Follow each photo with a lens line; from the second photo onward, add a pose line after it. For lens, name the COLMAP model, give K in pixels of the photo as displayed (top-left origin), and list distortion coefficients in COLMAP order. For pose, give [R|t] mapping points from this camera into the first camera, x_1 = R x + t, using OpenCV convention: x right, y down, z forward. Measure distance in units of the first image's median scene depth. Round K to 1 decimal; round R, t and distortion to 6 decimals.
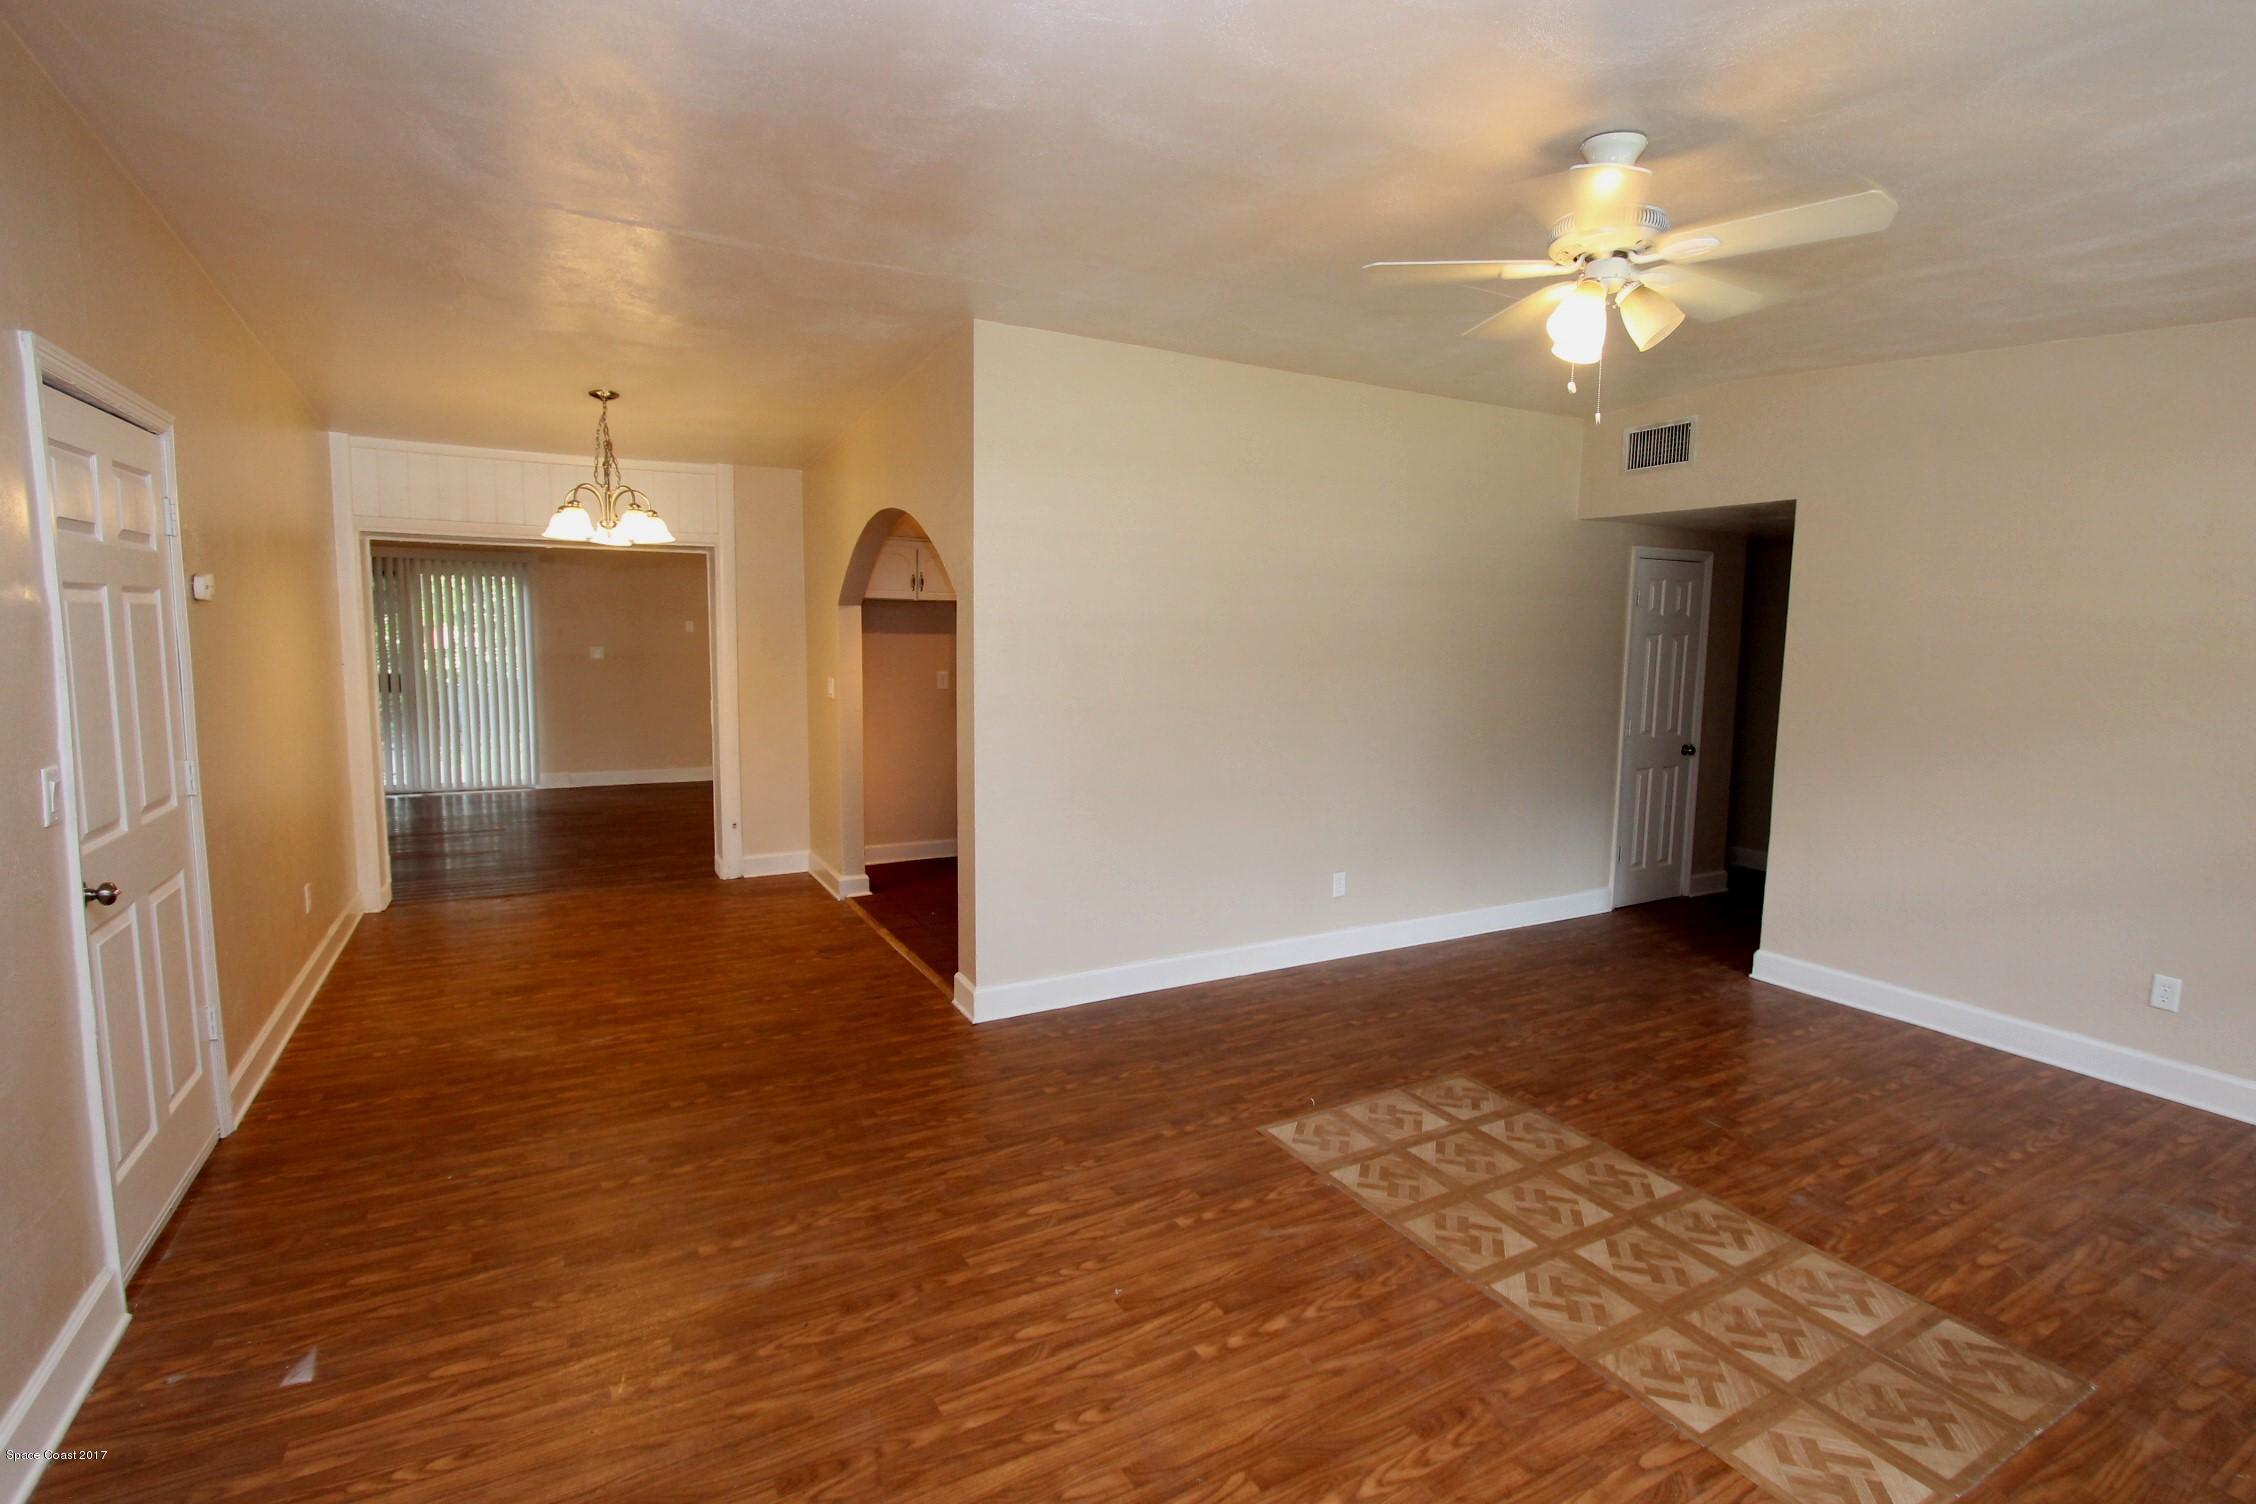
lens RADIAL K [[1061.9, 0, 1131.1], [0, 1061.9, 742.5], [0, 0, 1]] dist [-0.018450, 0.004319]
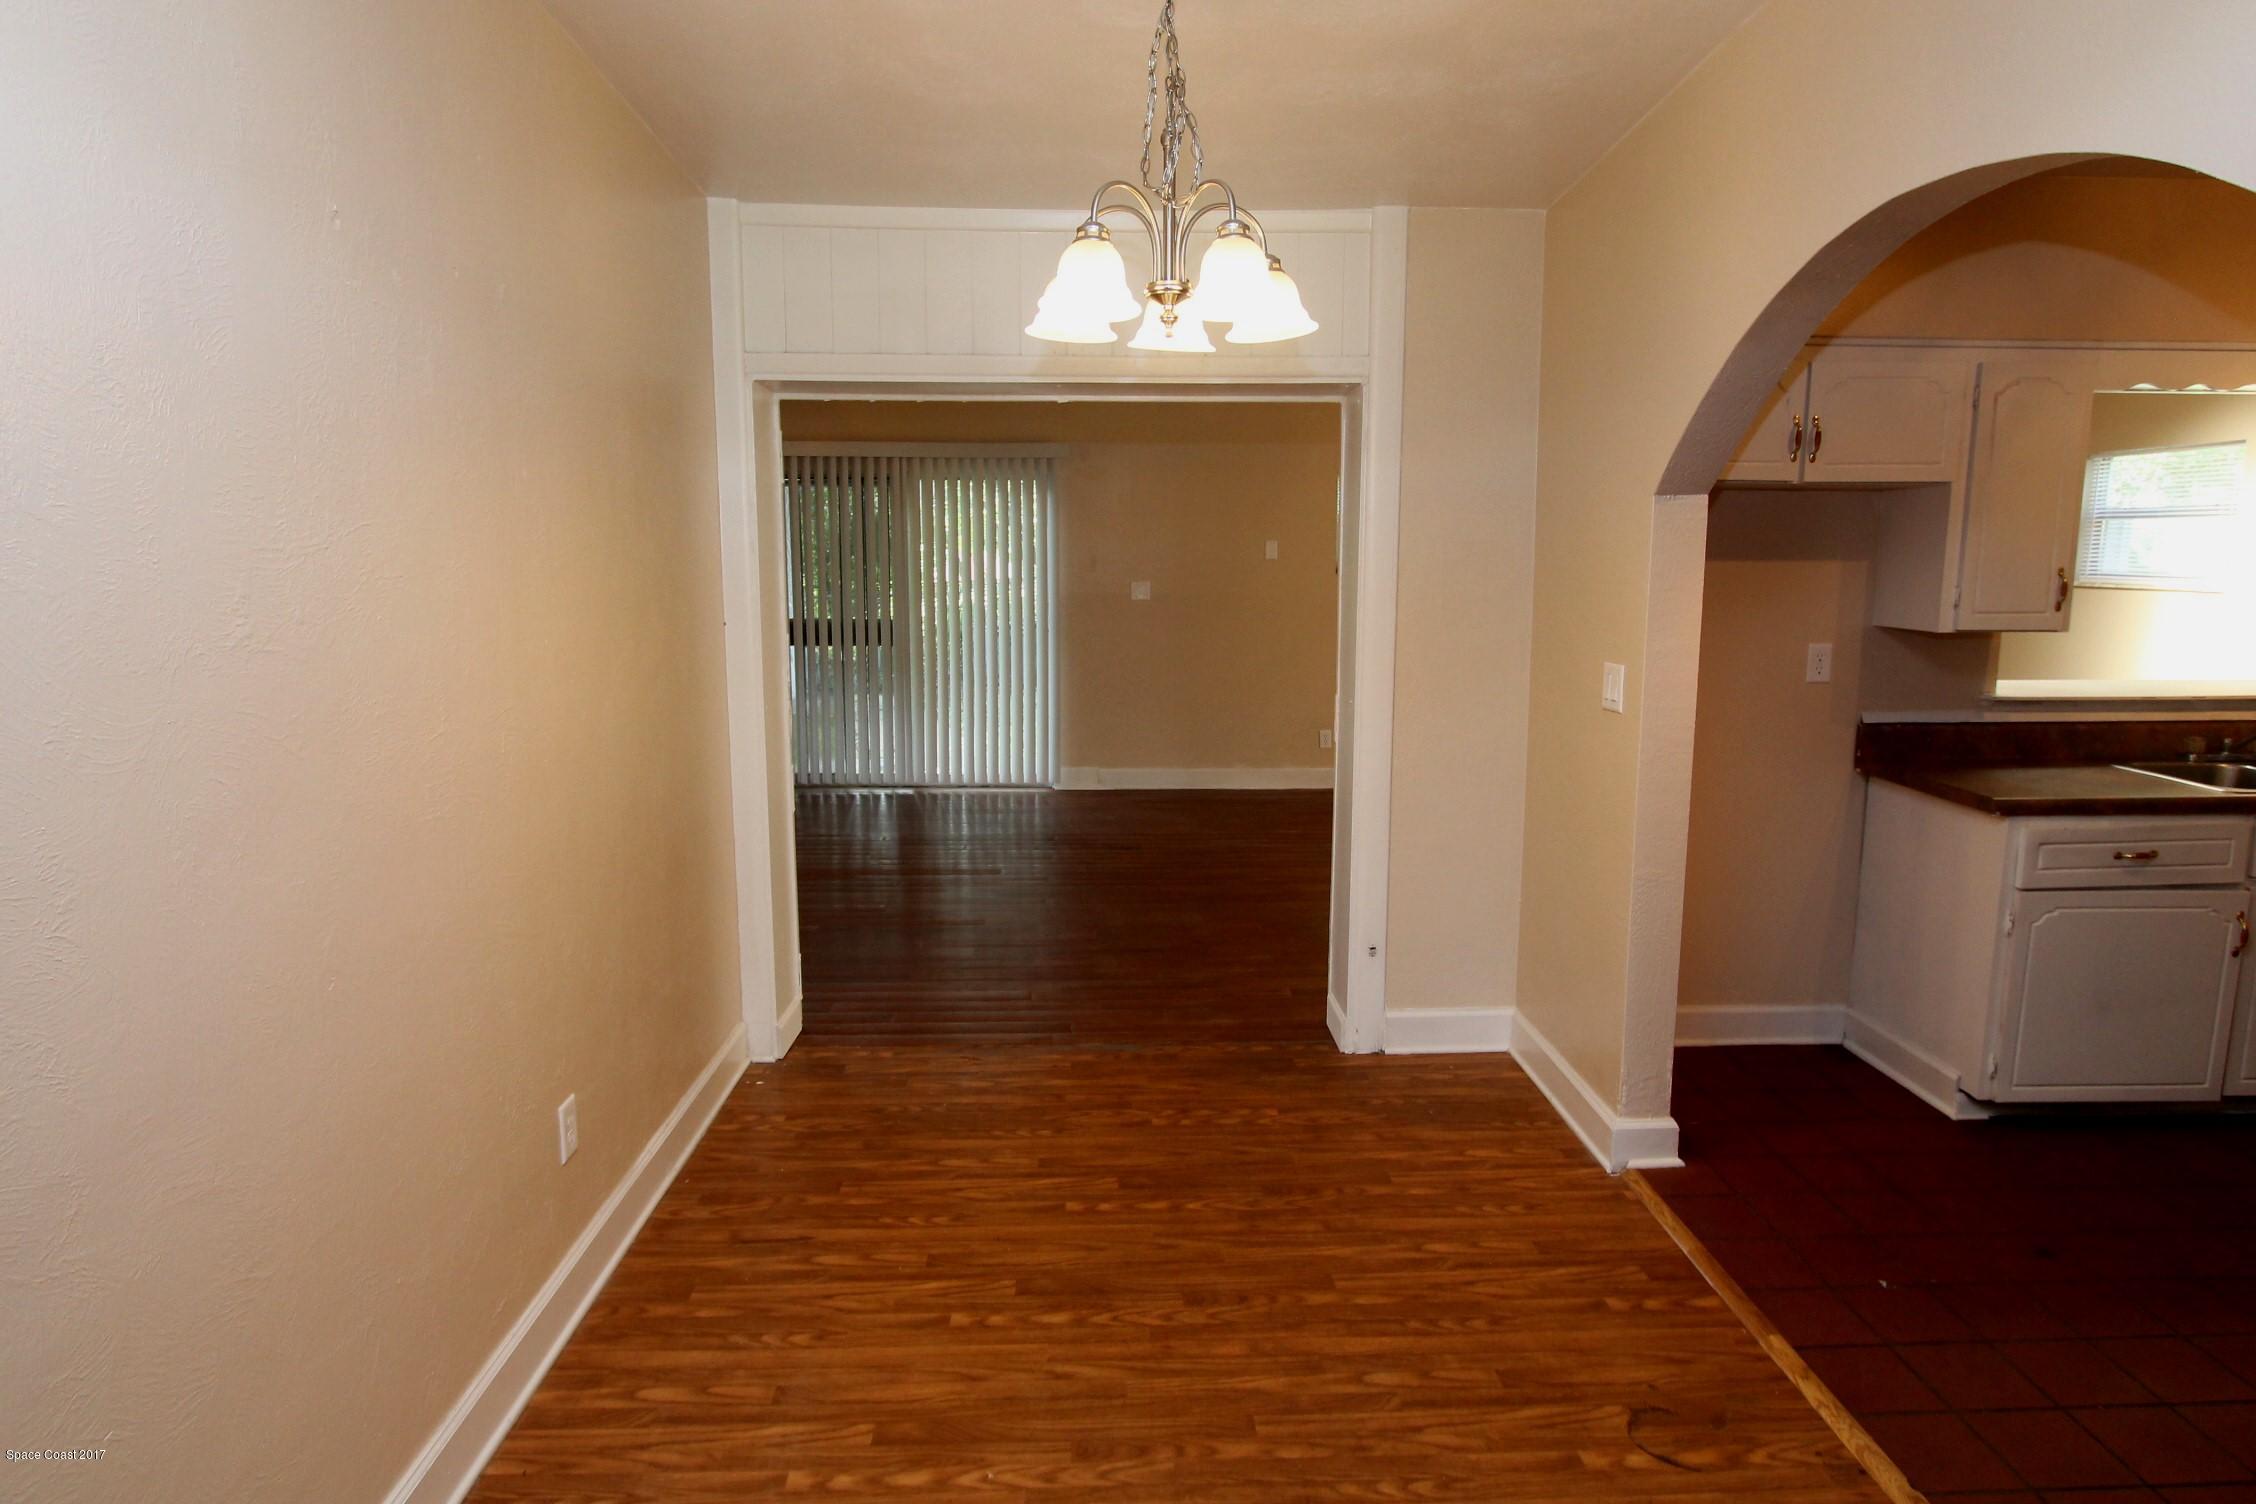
lens RADIAL K [[1292.3, 0, 1134.7], [0, 1292.3, 747.4], [0, 0, 1]] dist [-0.007229, -0.000895]
pose [[0.889693, 0.056173, -0.453090, -0.138830], [-0.036513, 0.997978, 0.052029, -0.030293], [0.455097, -0.029747, 0.889945, 0.279907]]
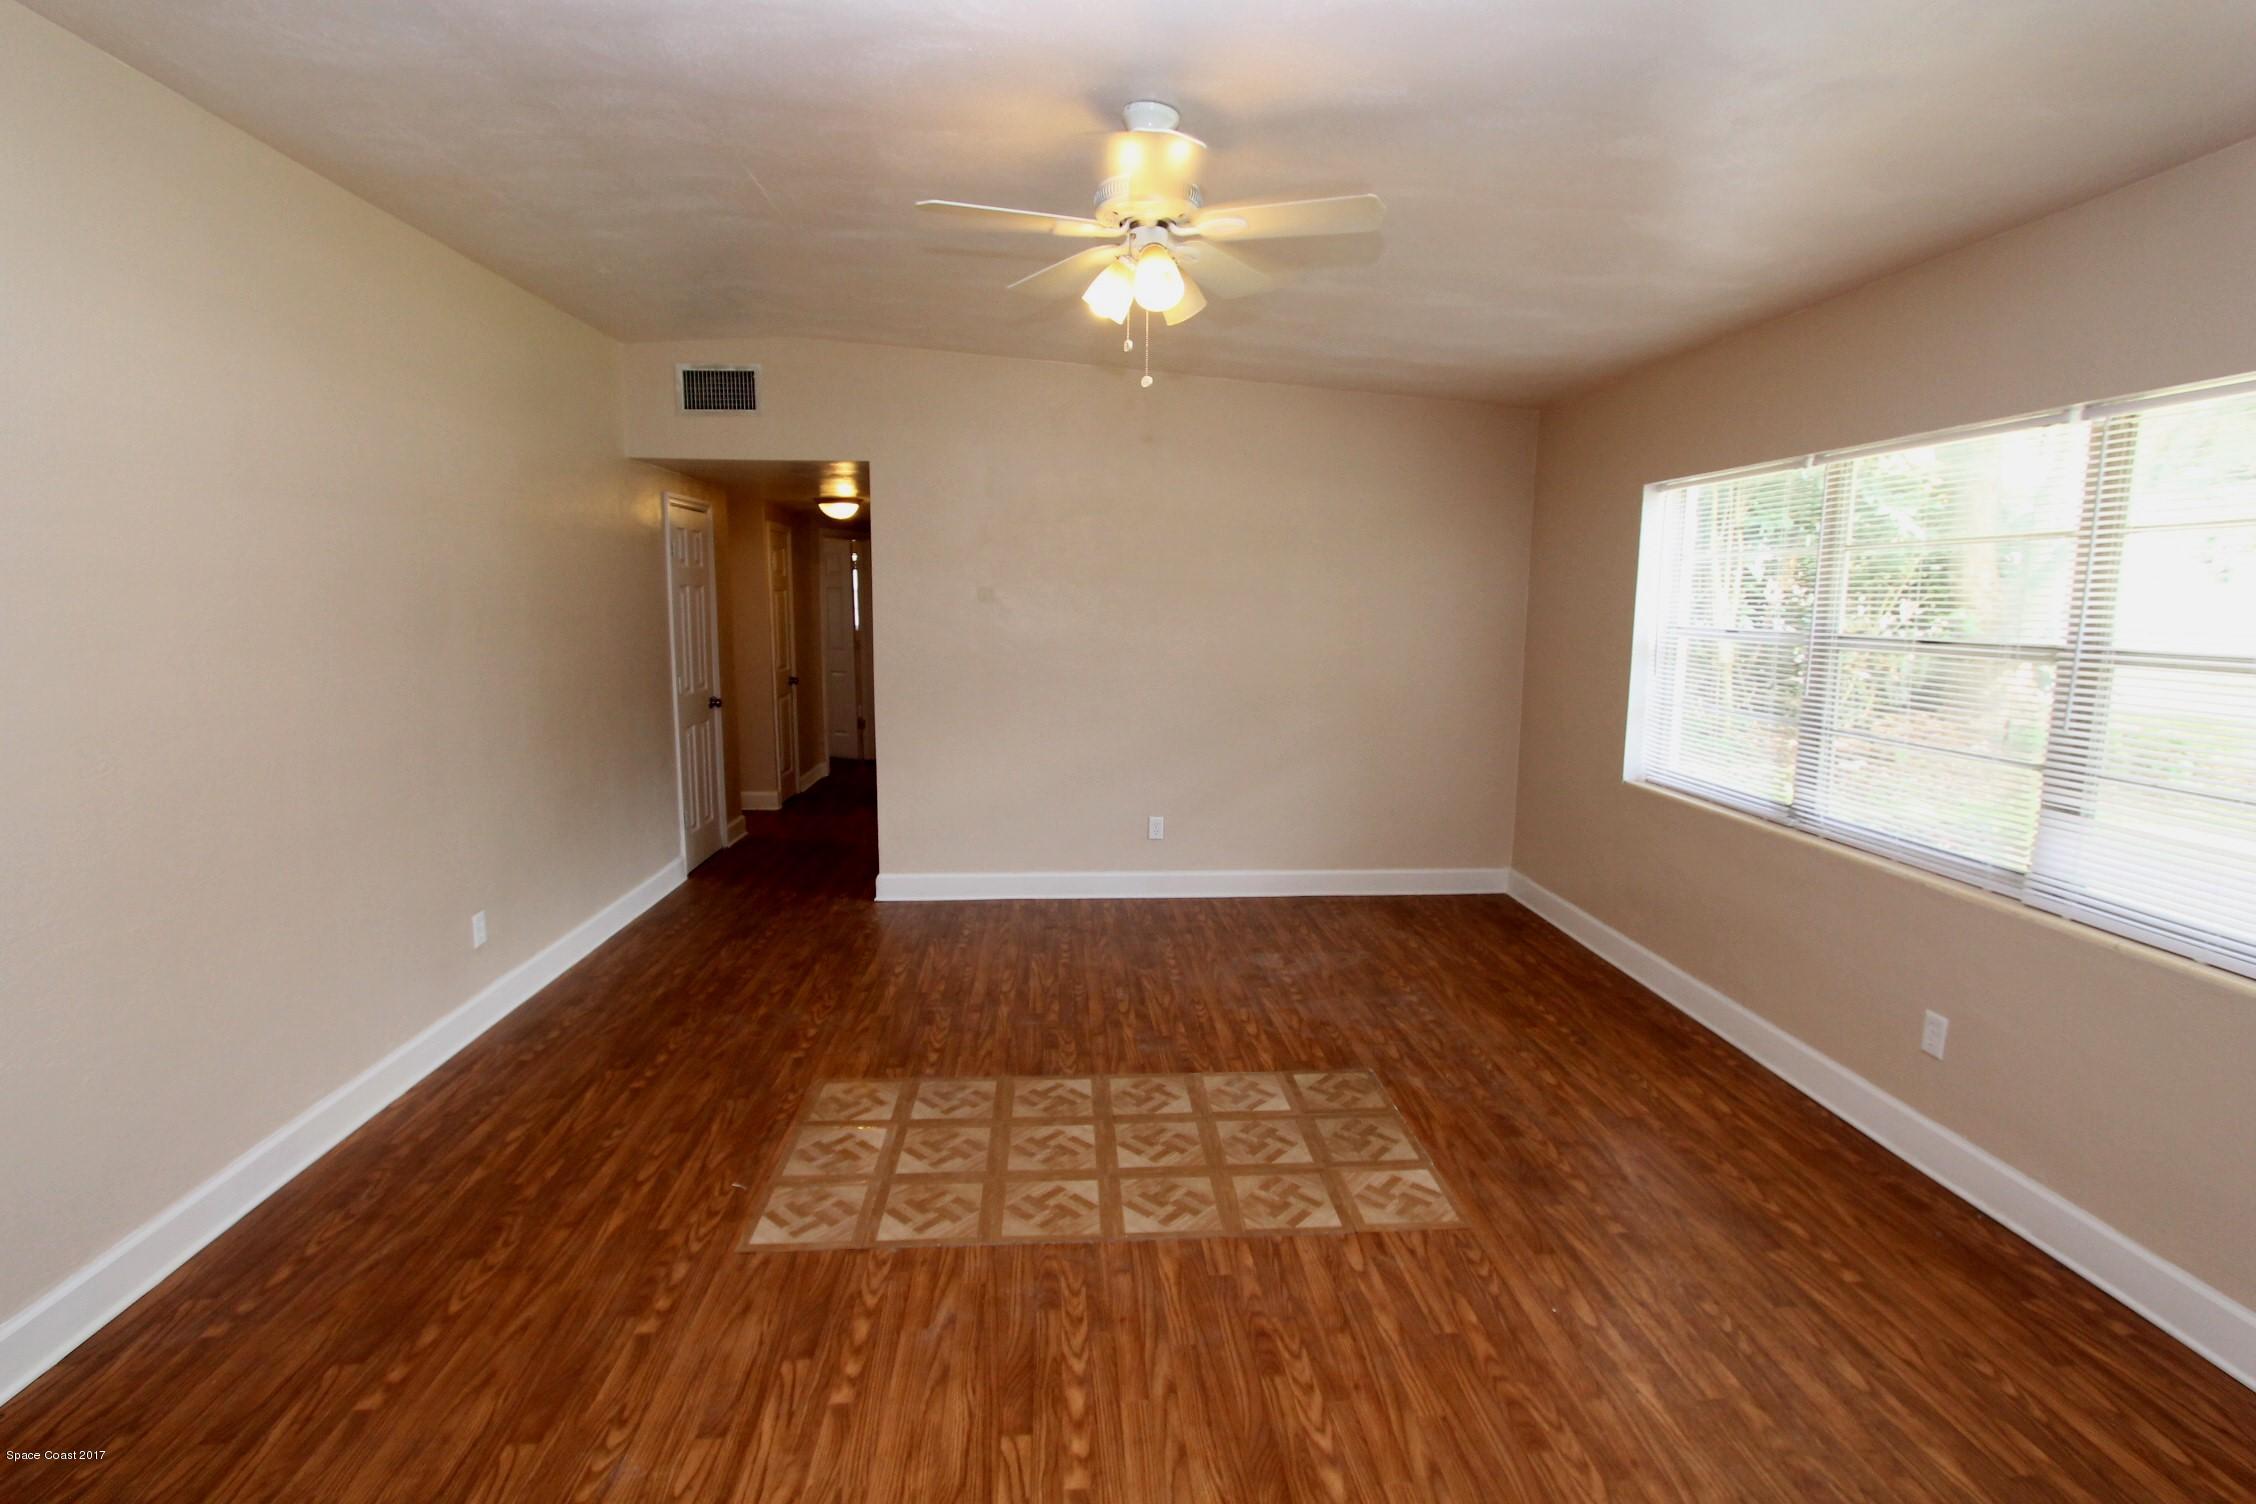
lens RADIAL K [[1061.9, 0, 1130.1], [0, 1061.9, 743.3], [0, 0, 1]] dist [-0.018450, 0.004319]
pose [[0.418990, -0.135206, 0.897868, -0.493444], [0.090990, 0.990126, 0.106638, -0.060984], [-0.903420, 0.037017, 0.427155, 0.519421]]
